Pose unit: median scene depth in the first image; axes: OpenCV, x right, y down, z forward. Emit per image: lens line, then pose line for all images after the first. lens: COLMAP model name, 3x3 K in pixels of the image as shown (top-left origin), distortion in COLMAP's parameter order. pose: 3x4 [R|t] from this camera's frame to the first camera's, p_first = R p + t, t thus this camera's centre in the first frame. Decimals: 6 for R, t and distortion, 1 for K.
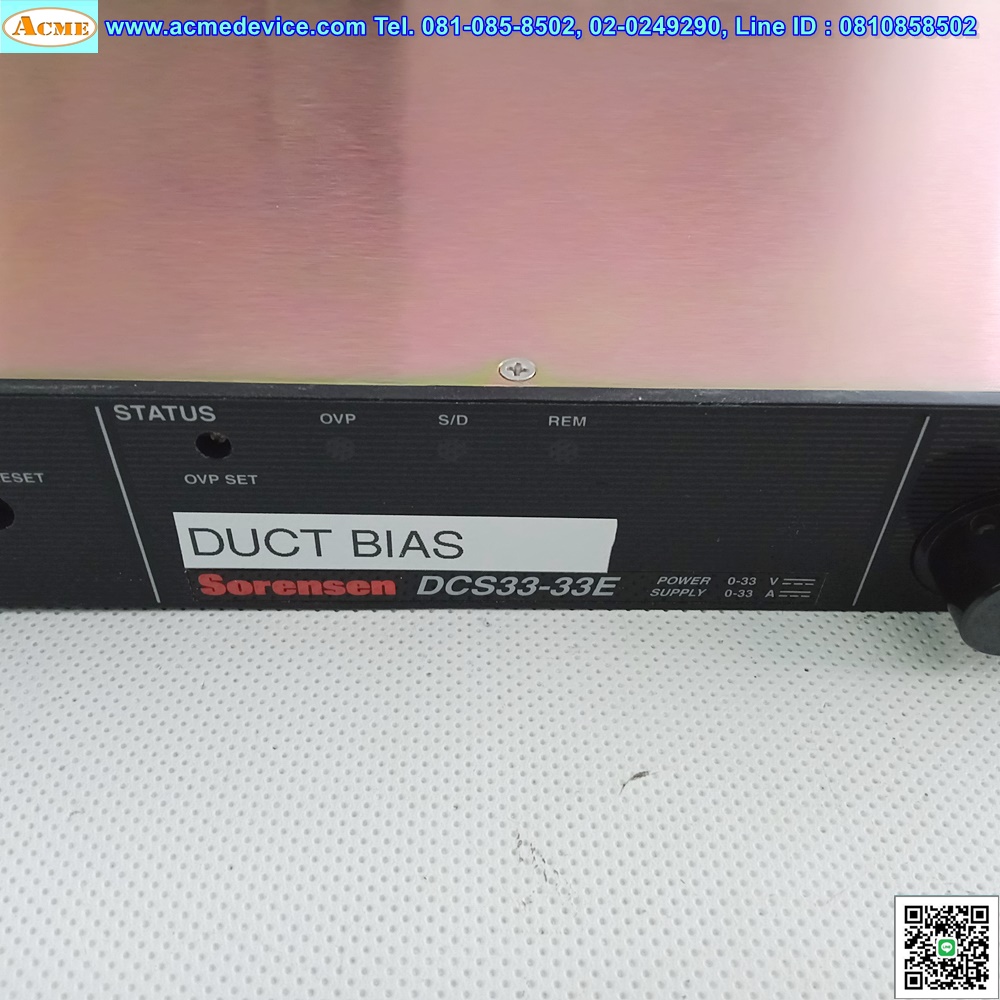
lens RADIAL K [[971.6, 0, 496.8], [0, 971.6, 495.5], [0, 0, 1]] dist [0.083954, 0.000000]
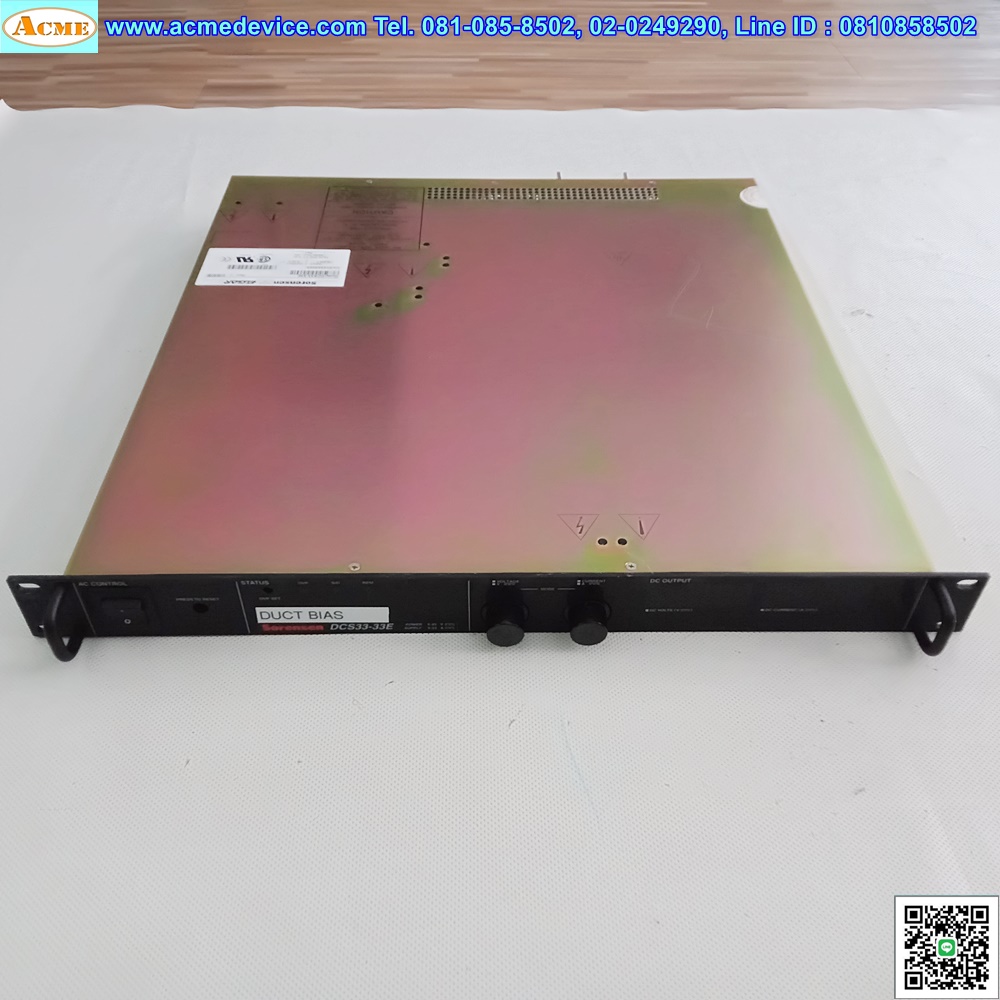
lens RADIAL K [[971.6, 0, 502.5], [0, 971.6, 504.7], [0, 0, 1]] dist [0.083954, 0.000000]
pose [[0.999952, -0.009787, -0.000366, 0.493759], [0.009791, 0.999863, 0.013331, -0.349738], [0.000236, -0.013333, 0.999911, -2.218230]]
